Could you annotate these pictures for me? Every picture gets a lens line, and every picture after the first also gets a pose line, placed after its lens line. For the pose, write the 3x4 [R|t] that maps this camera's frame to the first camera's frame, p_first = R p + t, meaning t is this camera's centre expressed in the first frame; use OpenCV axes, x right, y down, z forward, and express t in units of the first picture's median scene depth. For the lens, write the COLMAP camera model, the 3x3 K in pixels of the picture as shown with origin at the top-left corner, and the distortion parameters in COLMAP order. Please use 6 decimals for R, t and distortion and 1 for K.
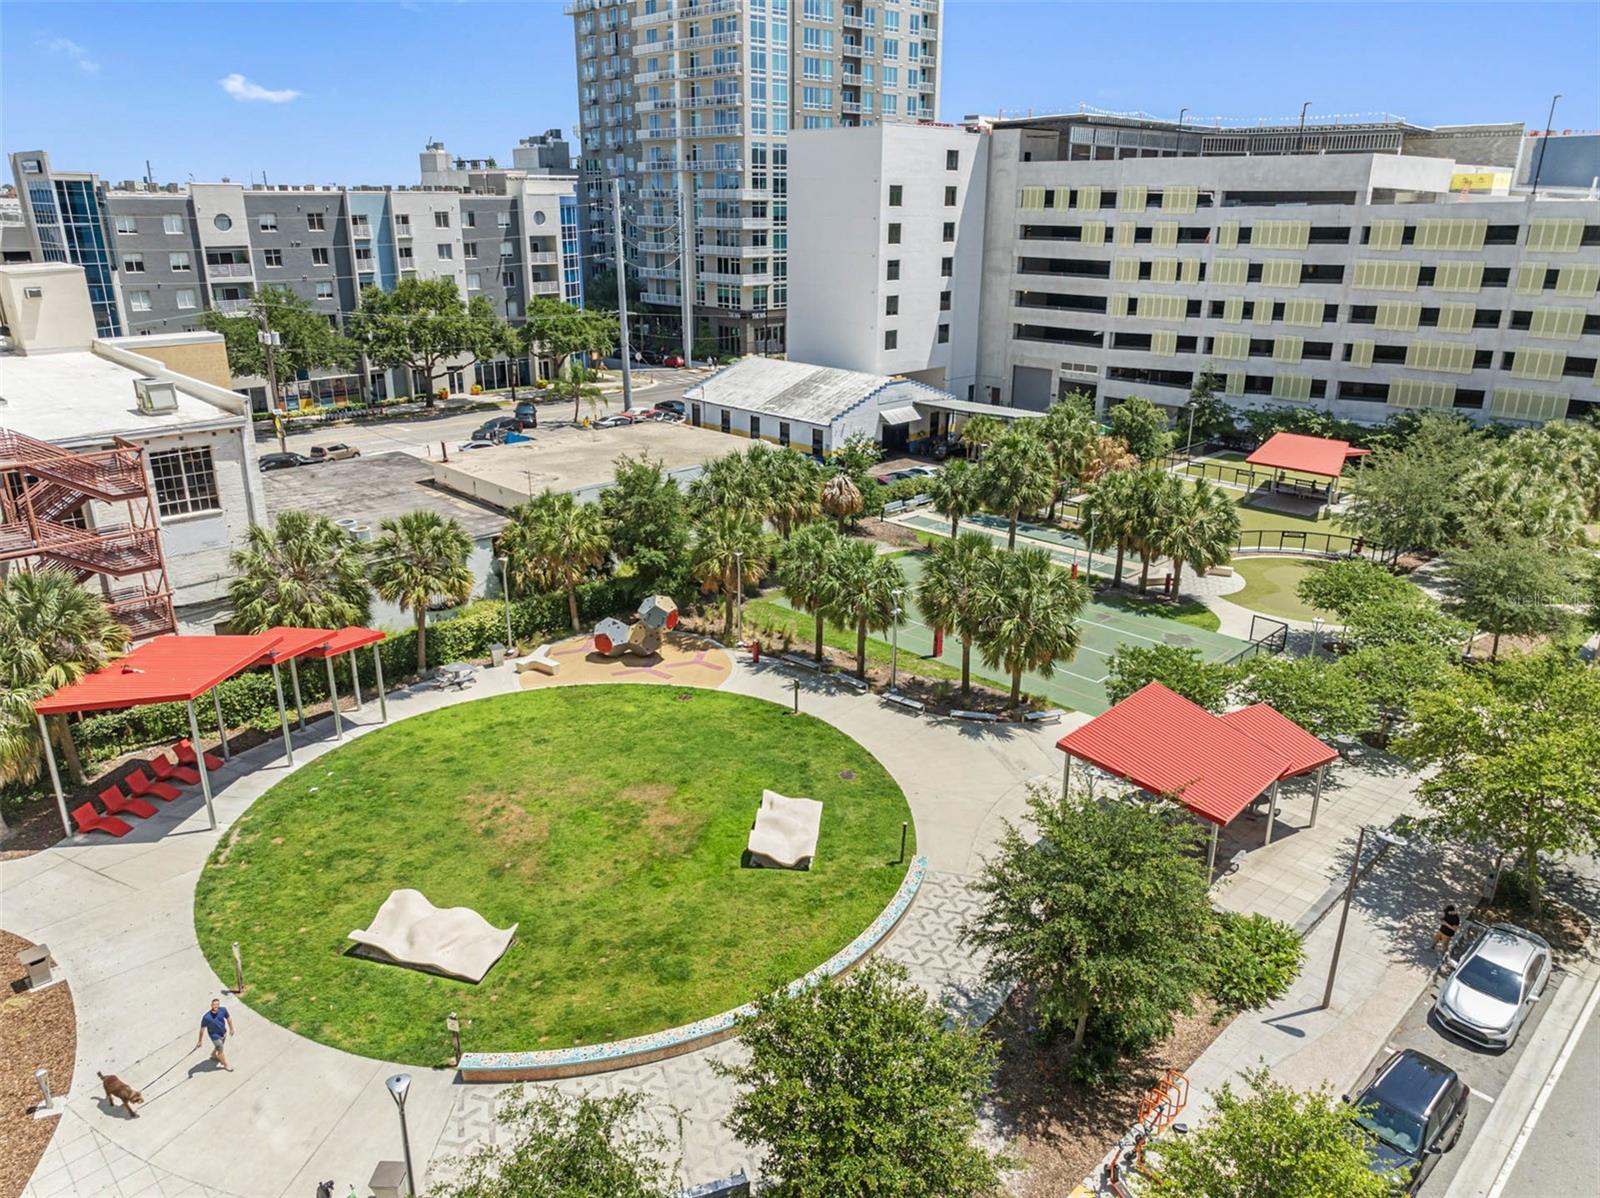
lens RADIAL K [[1120.7, 0, 800.3], [0, 1120.7, 595.7], [0, 0, 1]] dist [-0.003079, 0.001023]
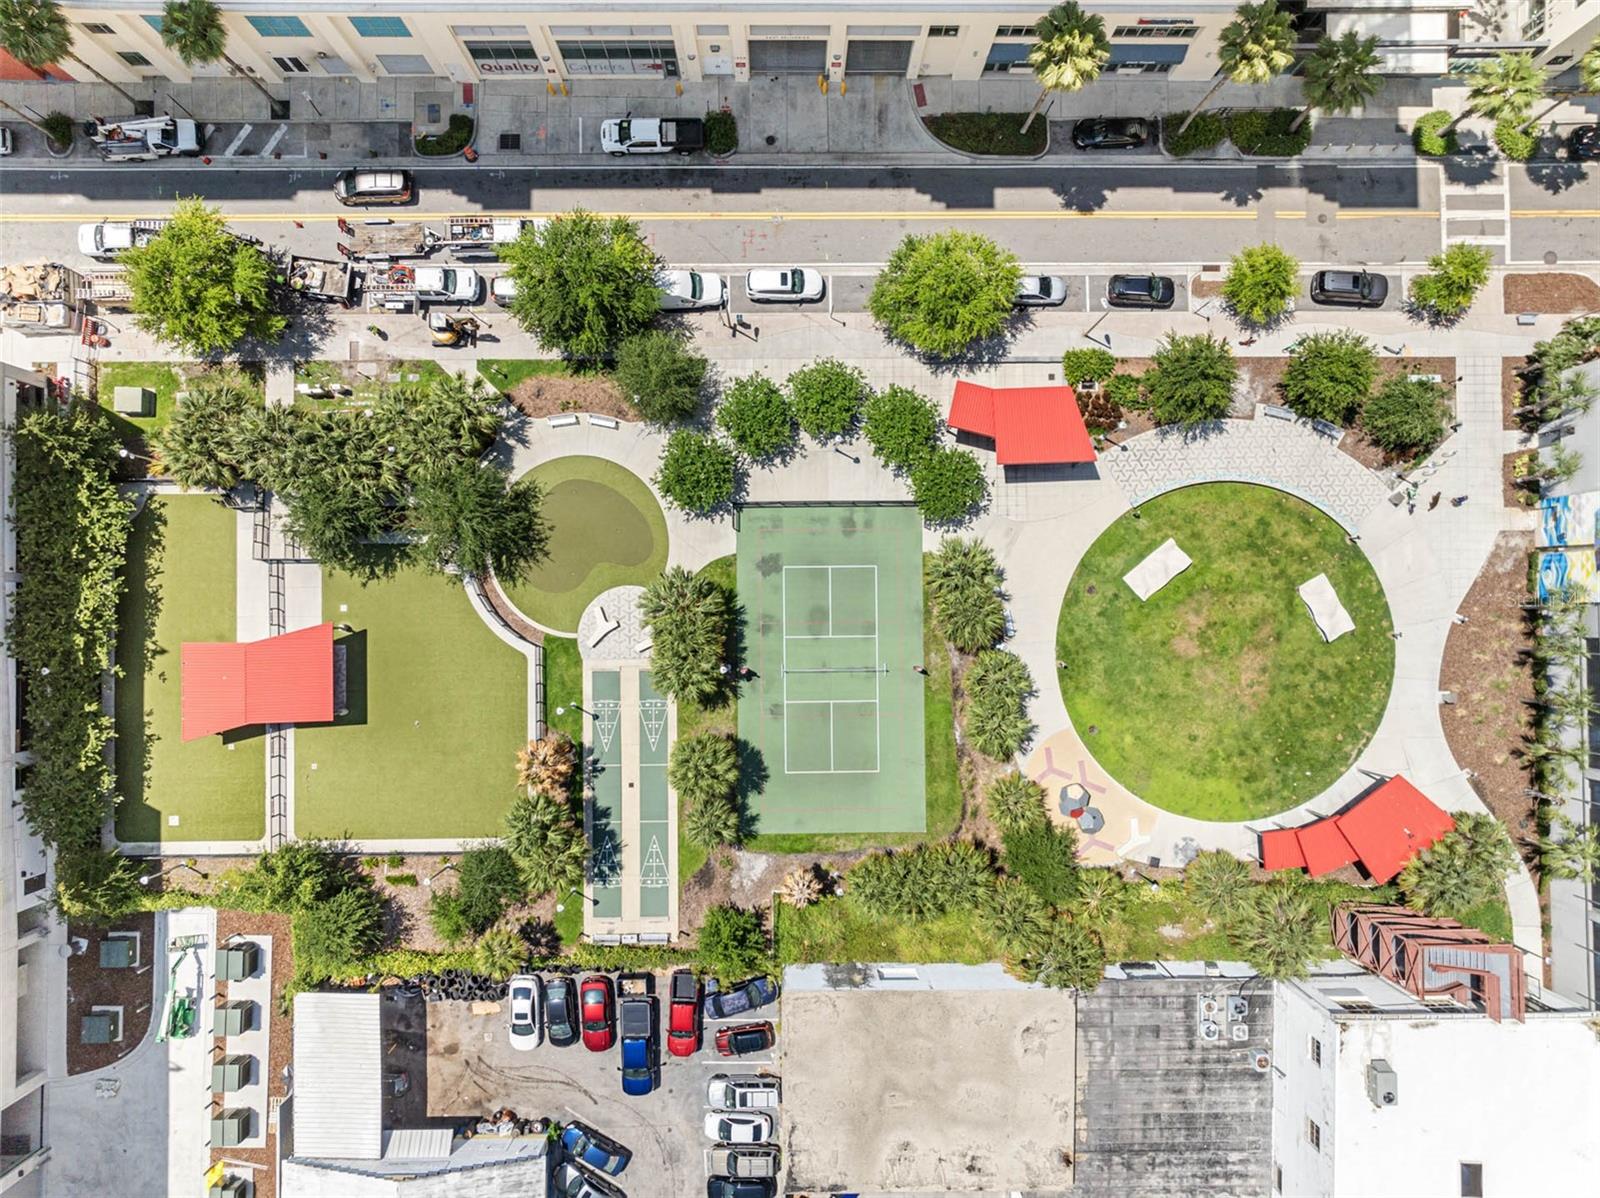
lens RADIAL K [[1131.9, 0, 803.2], [0, 1131.9, 598.7], [0, 0, 1]] dist [-0.023369, 0.031061]
pose [[-0.714055, -0.700090, -0.000658, 0.311420], [0.222848, -0.228183, 0.947772, -1.429354], [-0.663675, 0.676614, 0.318949, 0.619070]]
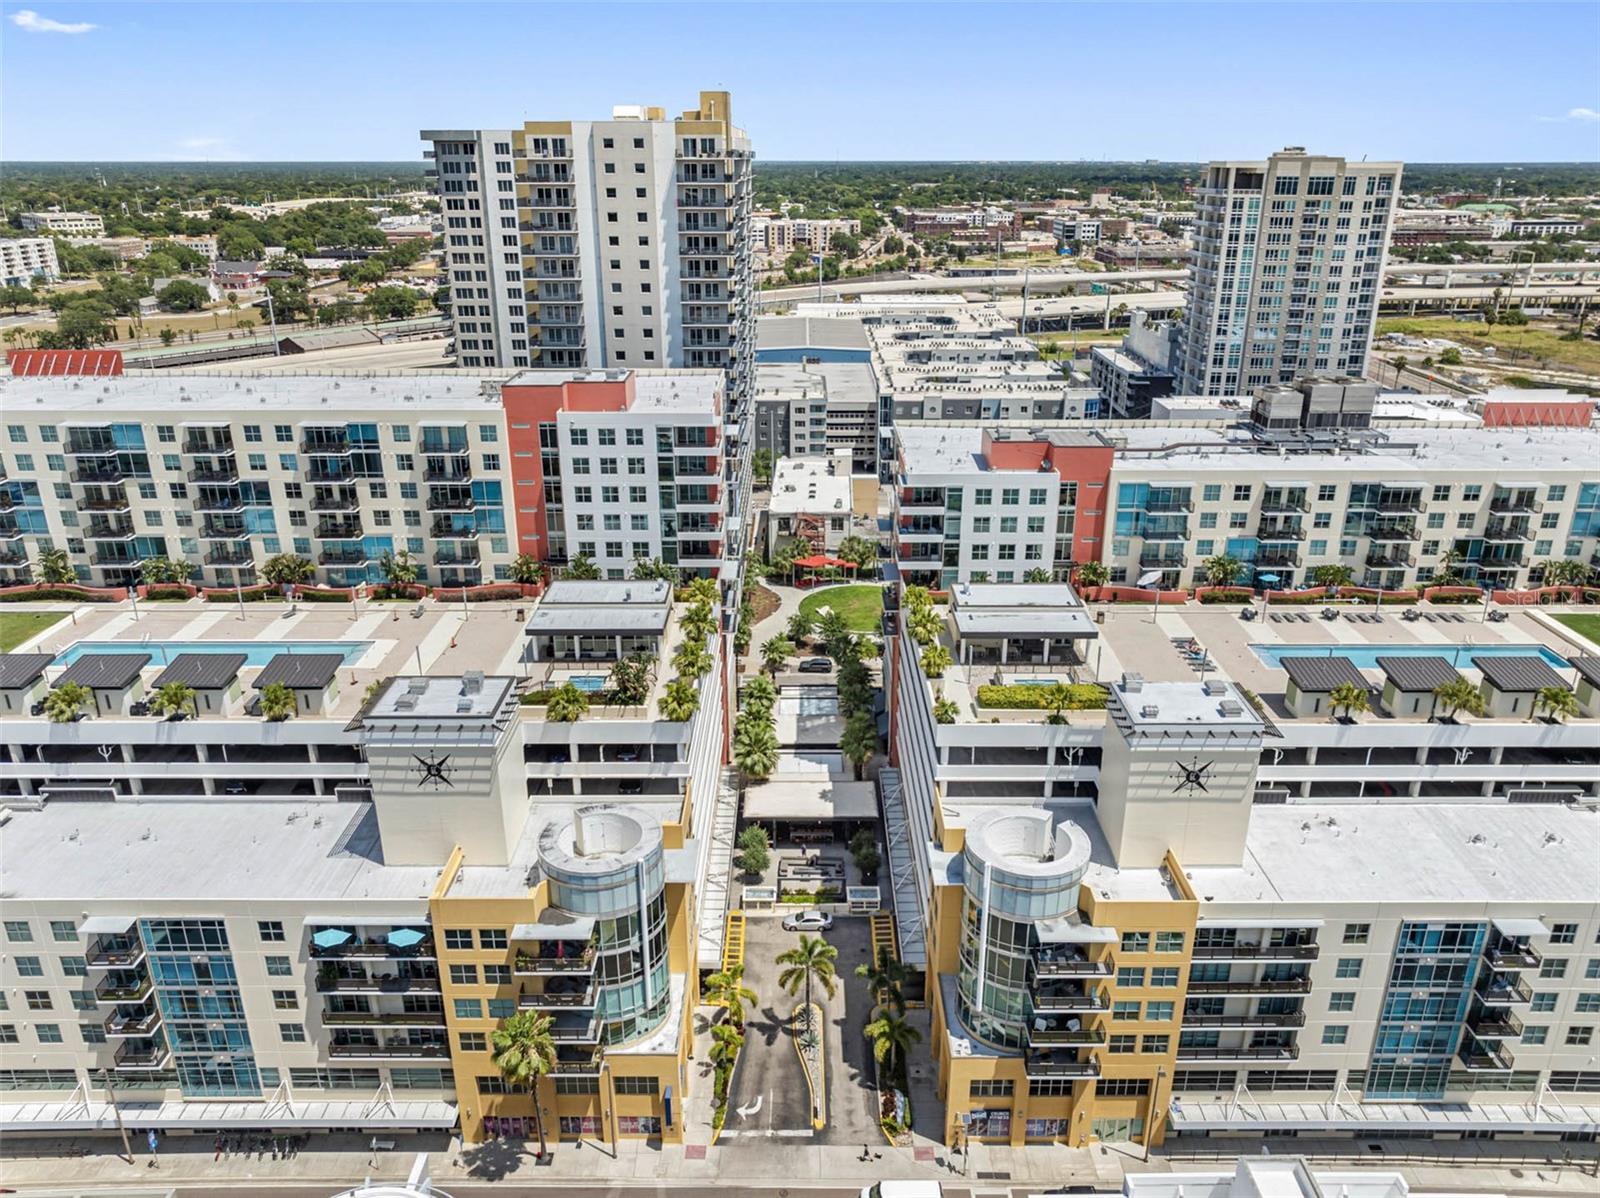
lens RADIAL K [[1139.8, 0, 802.5], [0, 1139.8, 596.1], [0, 0, 1]] dist [0.008895, -0.026216]
pose [[0.708291, 0.248487, -0.660740, 2.392571], [-0.233555, 0.965774, 0.112839, -0.295871], [0.666165, 0.074396, 0.742085, -2.418244]]
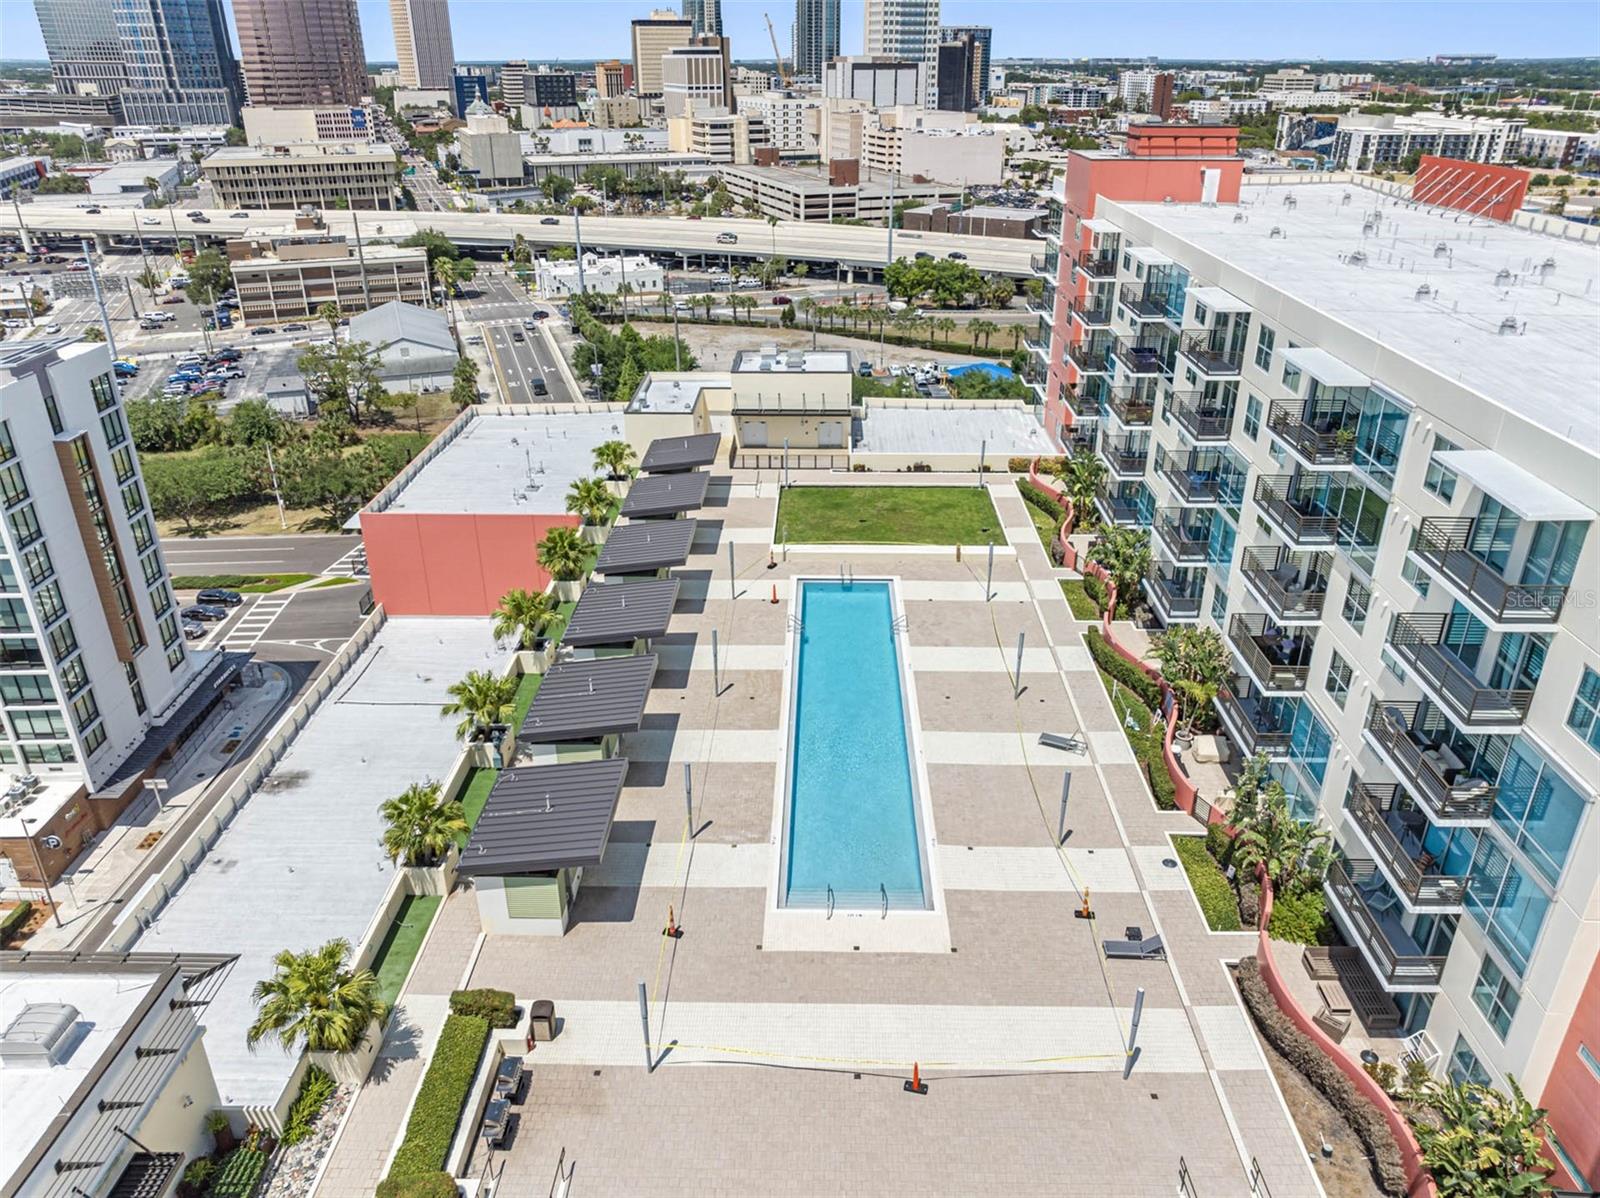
lens RADIAL K [[1130.7, 0, 803.2], [0, 1130.7, 599.7], [0, 0, 1]] dist [-0.026896, 0.036254]
pose [[-0.720514, 0.296715, -0.626754, 0.775211], [-0.236498, 0.744497, 0.624334, -0.442078], [0.651866, 0.598067, -0.466248, -1.041097]]
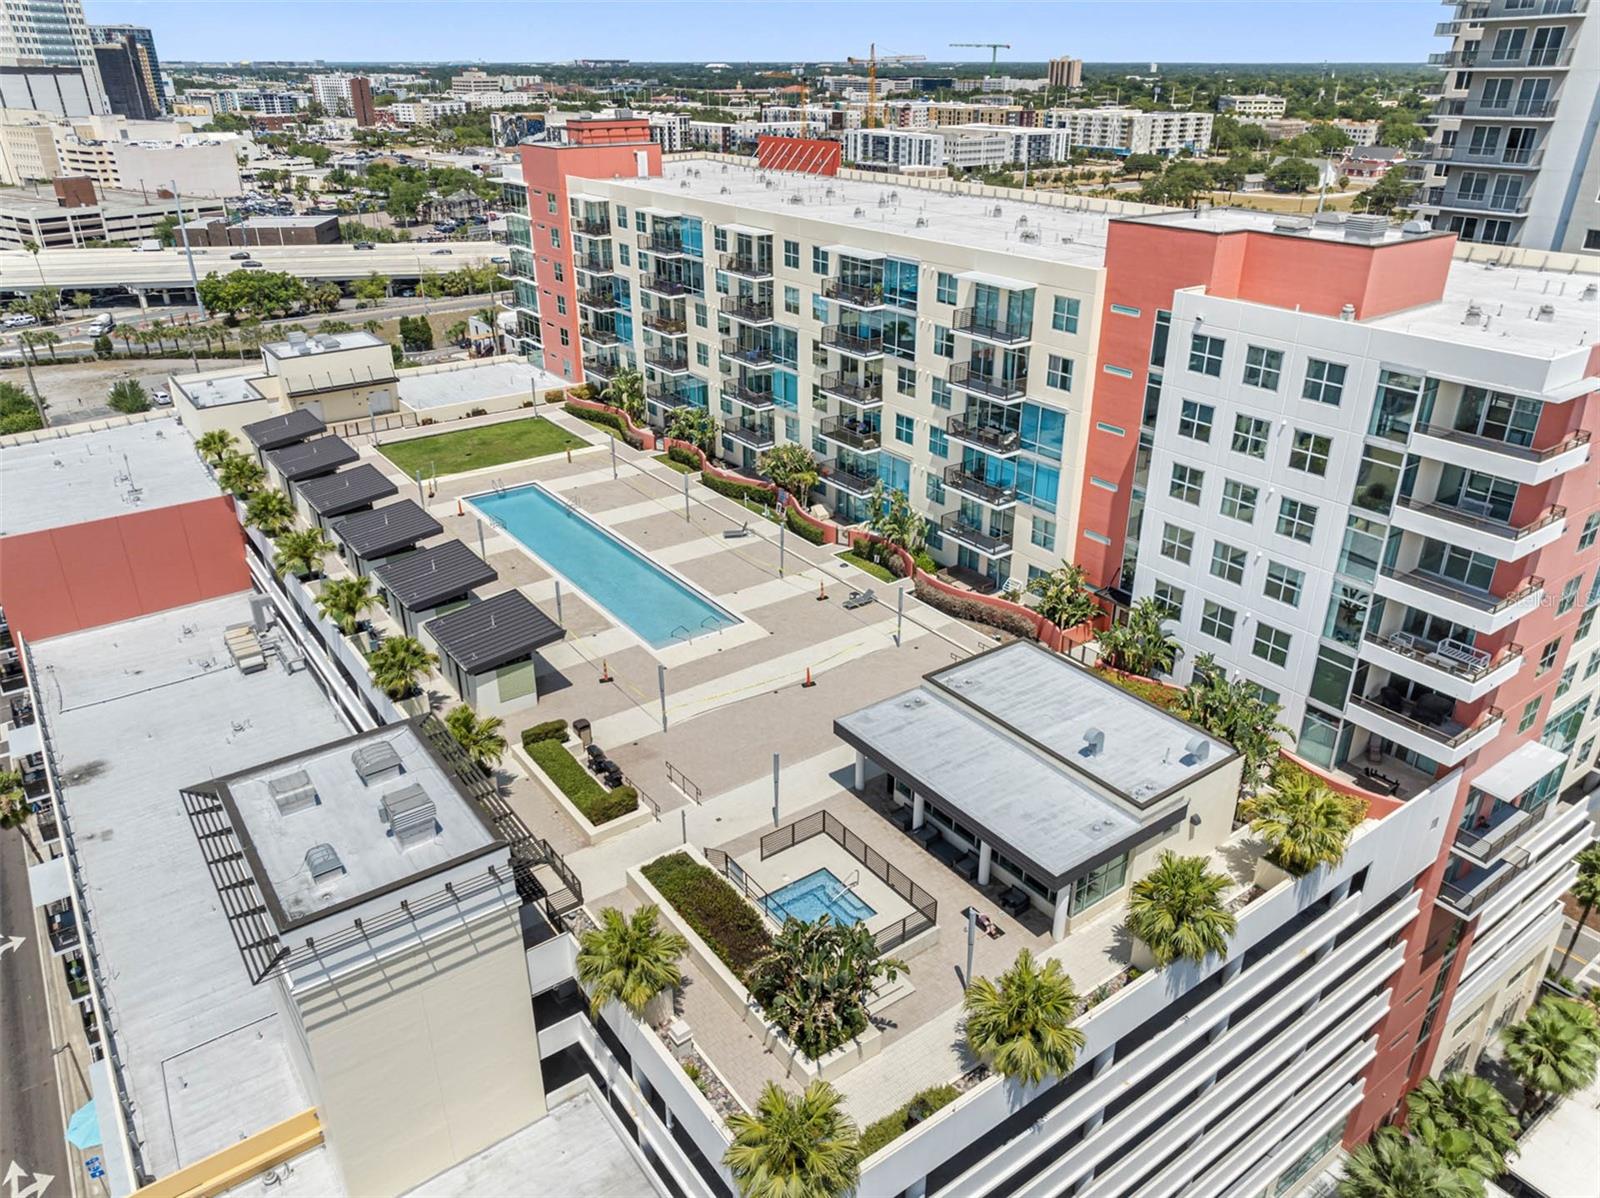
lens RADIAL K [[1125.9, 0, 806.1], [0, 1125.9, 597.4], [0, 0, 1]] dist [-0.020298, 0.026916]
pose [[-0.154119, 0.422455, -0.893185, 1.422453], [-0.332999, 0.828889, 0.449504, -0.399757], [0.930247, 0.366706, 0.012930, -1.199416]]
